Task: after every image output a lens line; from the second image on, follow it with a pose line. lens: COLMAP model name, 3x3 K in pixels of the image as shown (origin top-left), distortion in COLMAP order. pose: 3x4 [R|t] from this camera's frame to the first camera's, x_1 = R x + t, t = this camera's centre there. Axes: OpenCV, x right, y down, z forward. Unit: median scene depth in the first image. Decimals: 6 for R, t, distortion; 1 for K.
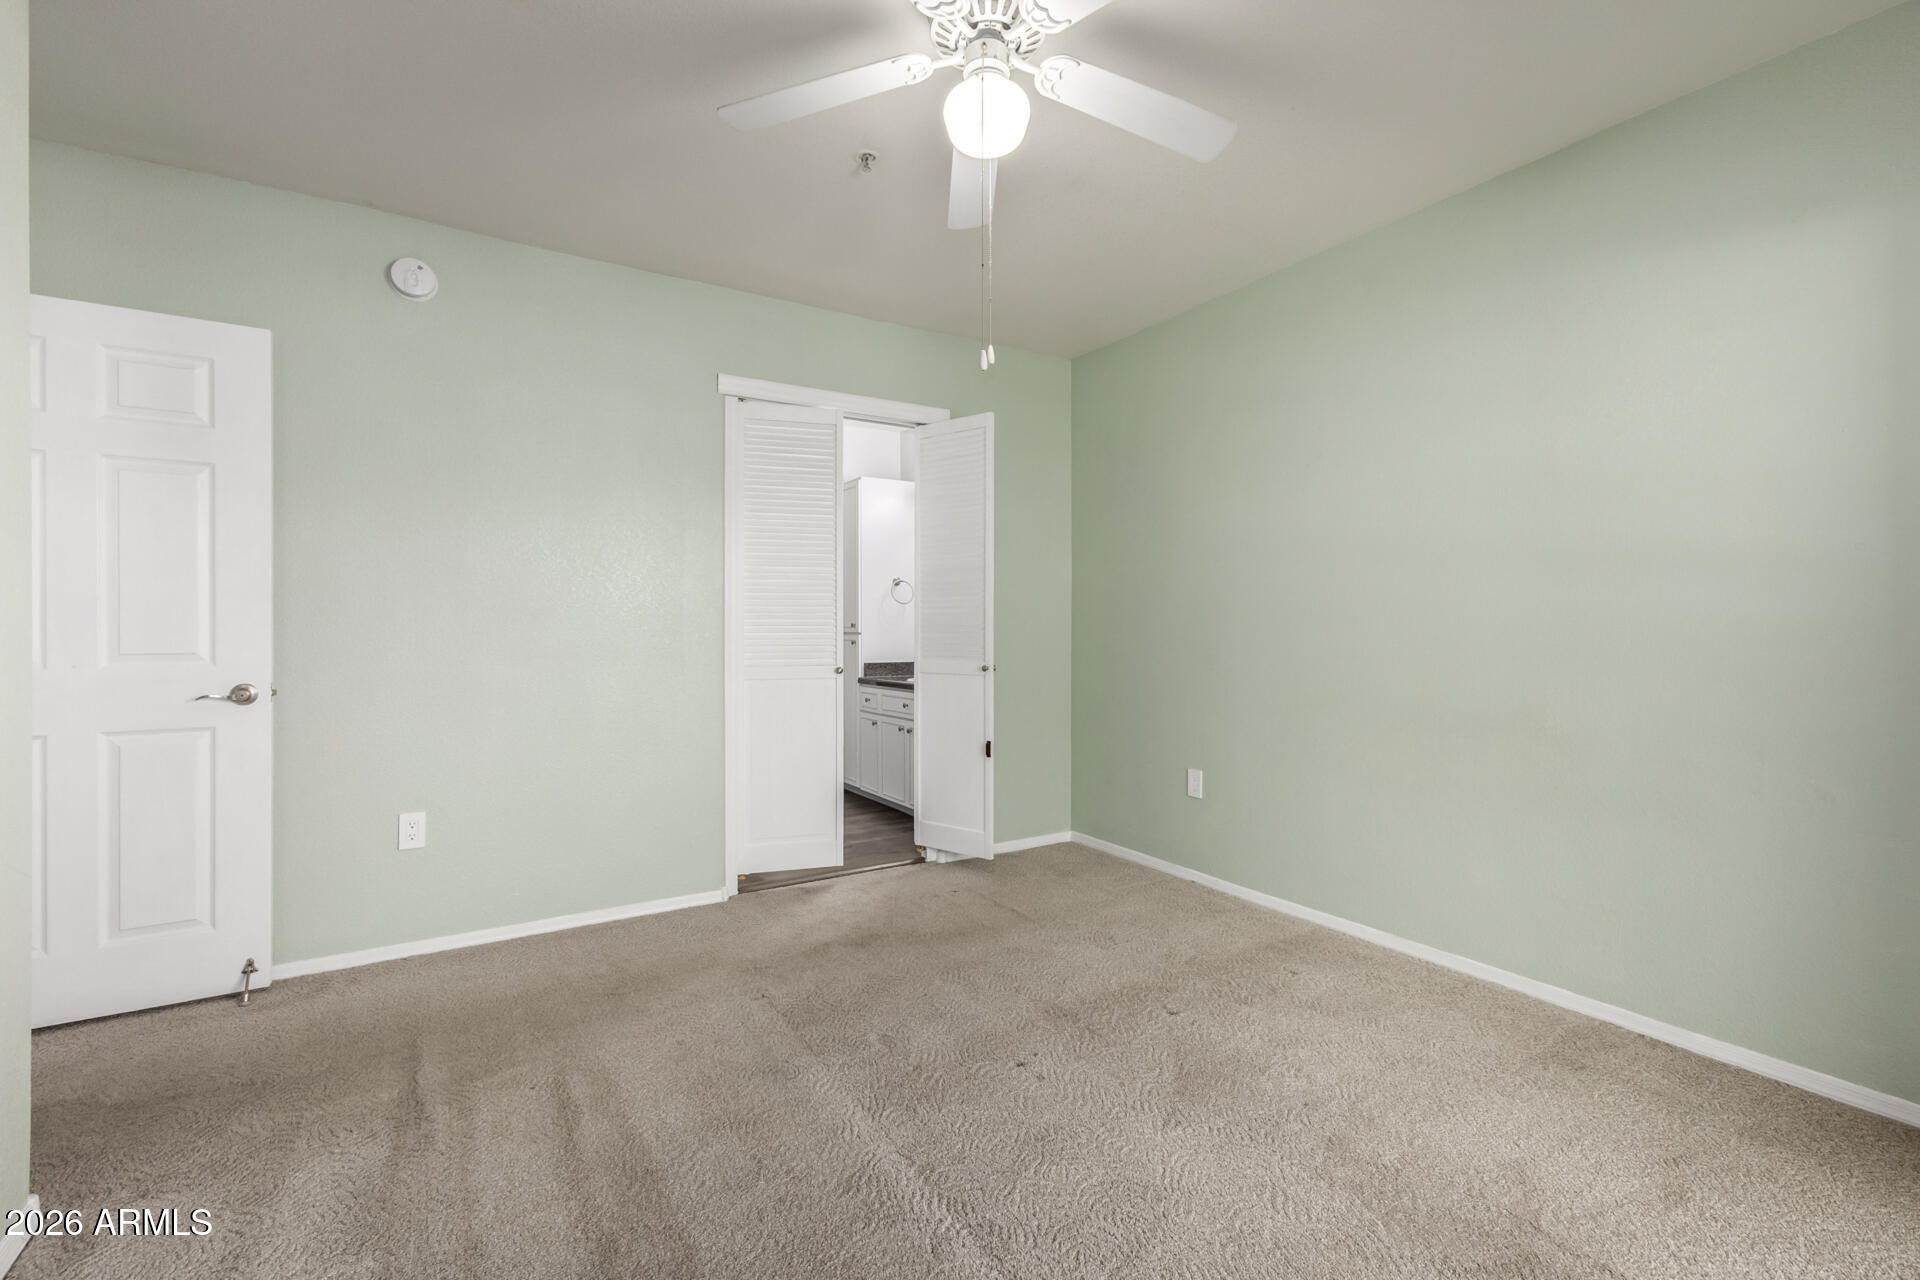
lens RADIAL K [[833.6, 0, 959.1], [0, 833.6, 627.4], [0, 0, 1]] dist [0.000725, -0.000051]
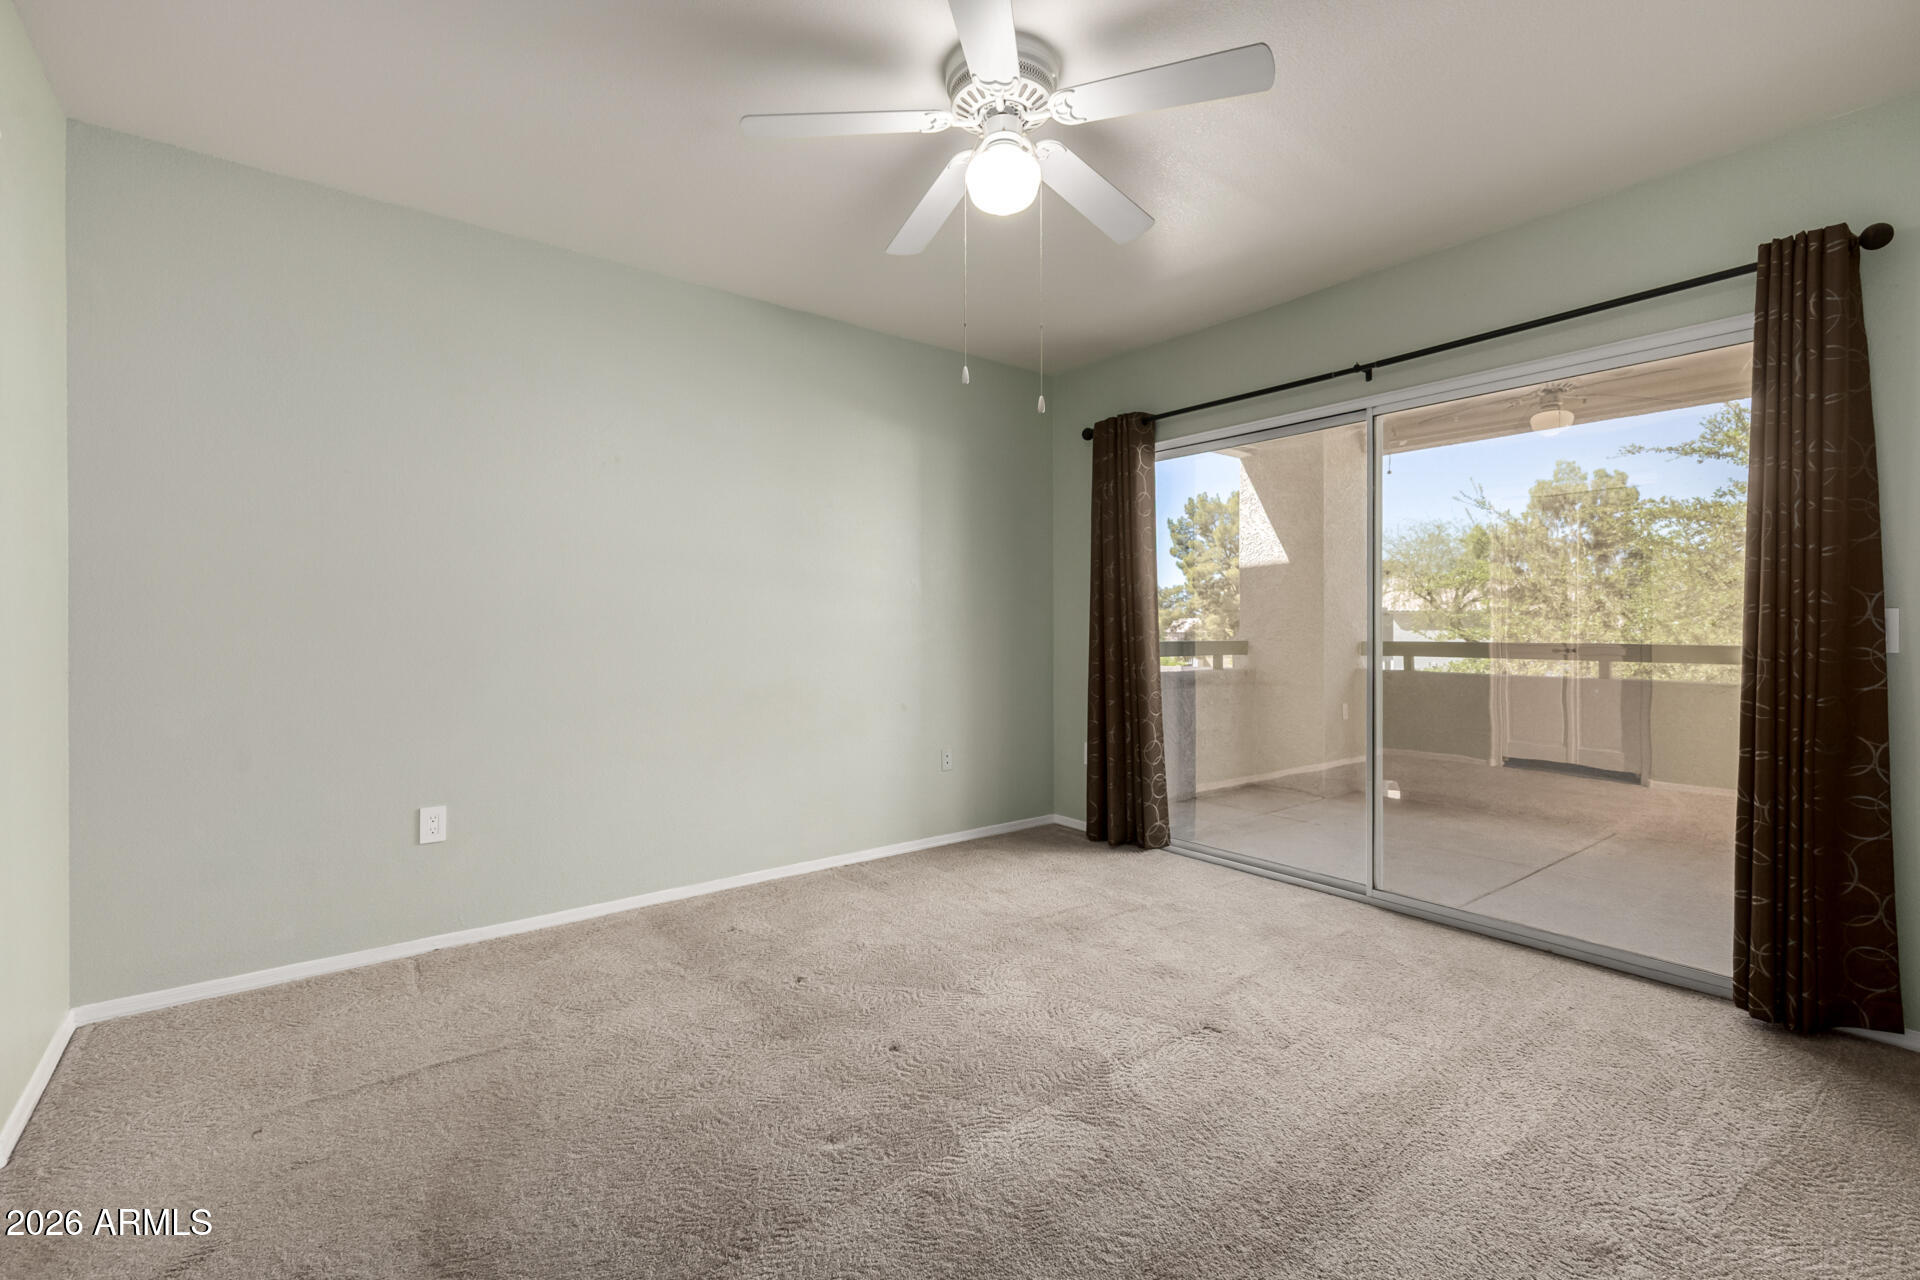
lens RADIAL K [[833.6, 0, 959.1], [0, 833.6, 627.4], [0, 0, 1]] dist [0.000725, -0.000051]
pose [[-0.120498, -0.002108, 0.992711, -0.681258], [-0.000719, 0.999998, 0.002036, 0.000942], [-0.992713, -0.000468, -0.120499, 0.747500]]
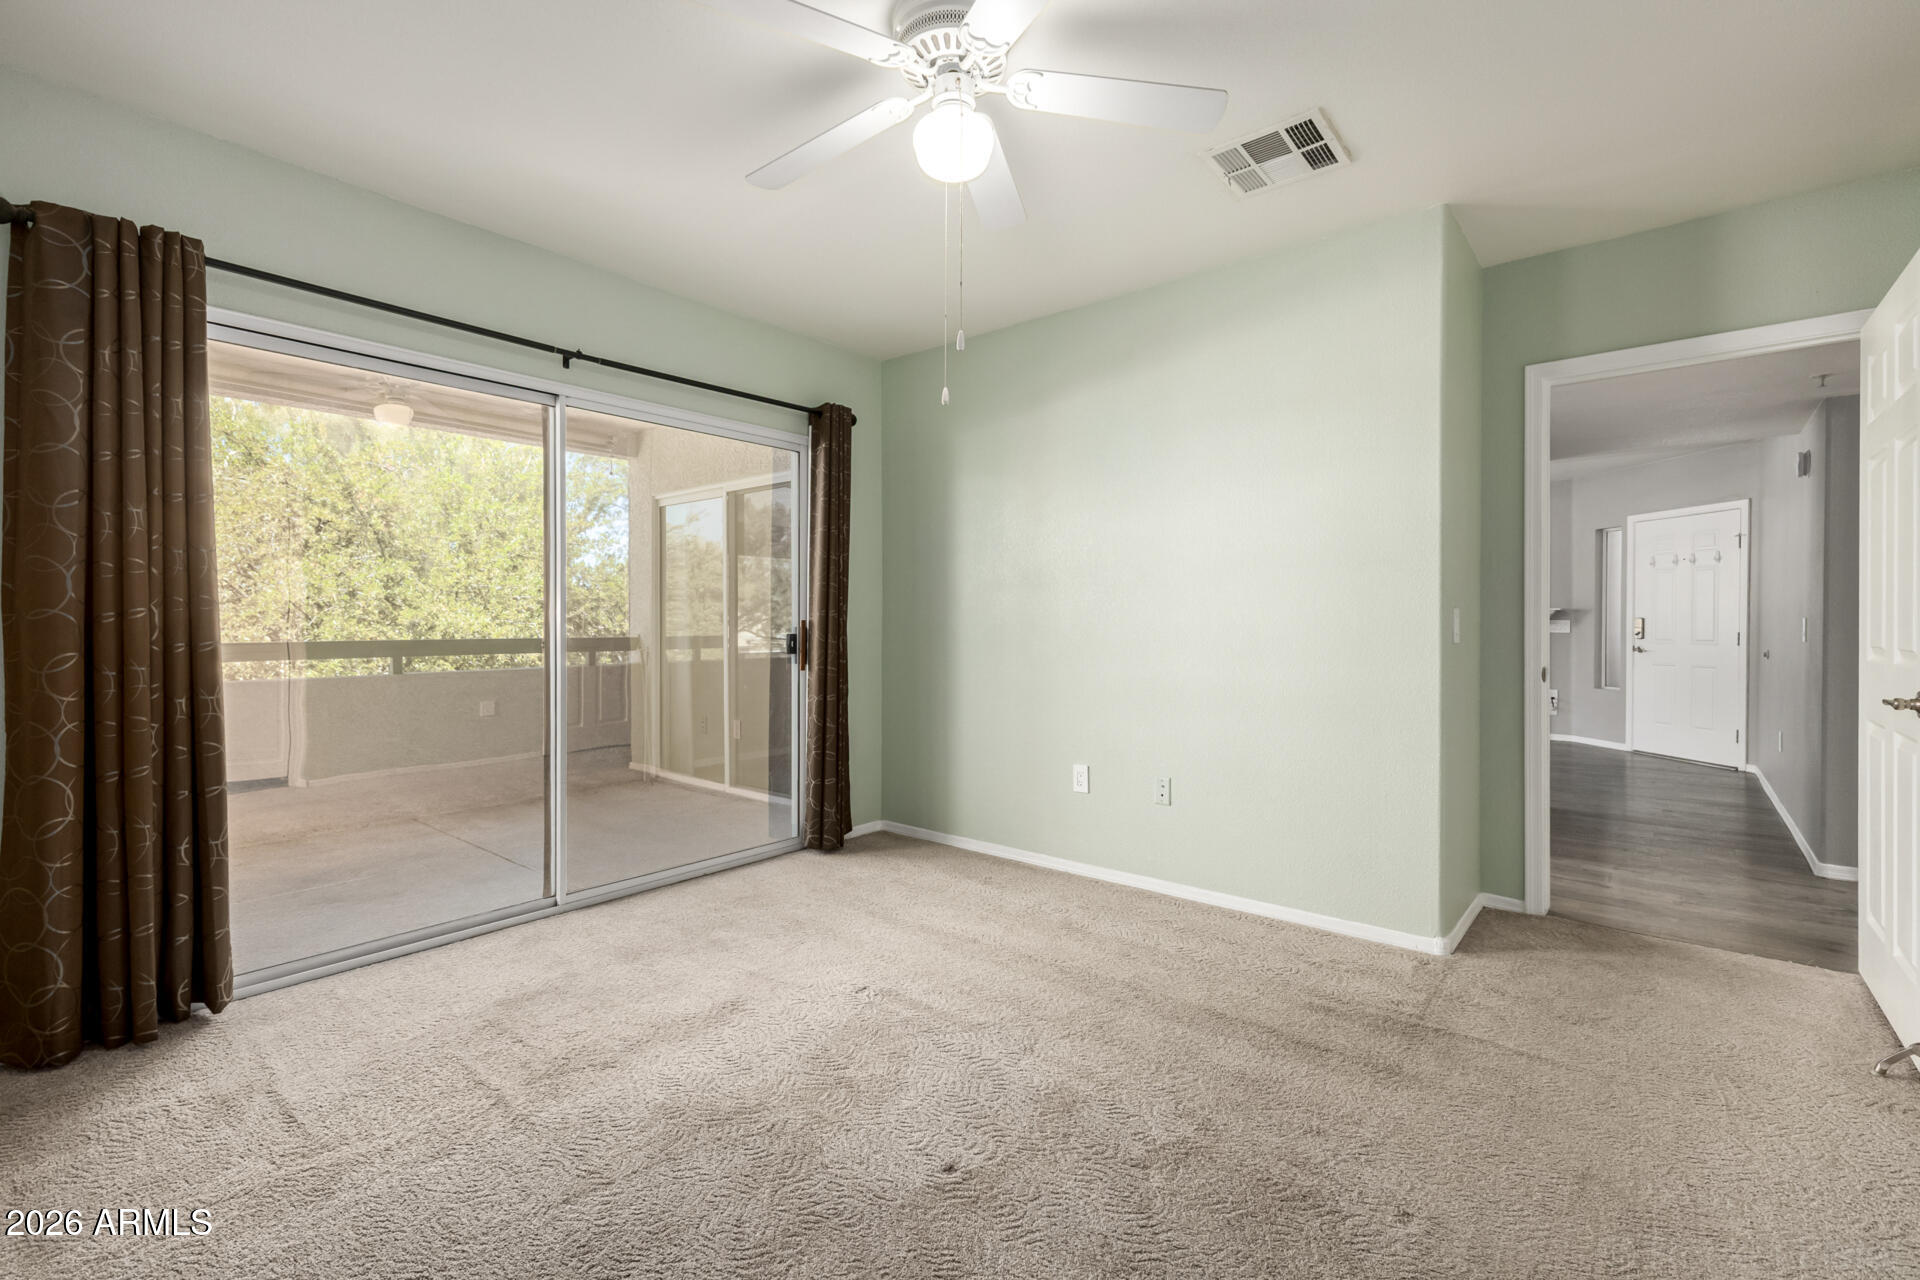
lens RADIAL K [[833.6, 0, 959.1], [0, 833.6, 627.4], [0, 0, 1]] dist [0.000725, -0.000051]
pose [[-0.946578, 0.004647, -0.322443, 0.258252], [0.002247, 0.999967, 0.007816, -0.000857], [0.322468, 0.006674, -0.946557, 1.264199]]
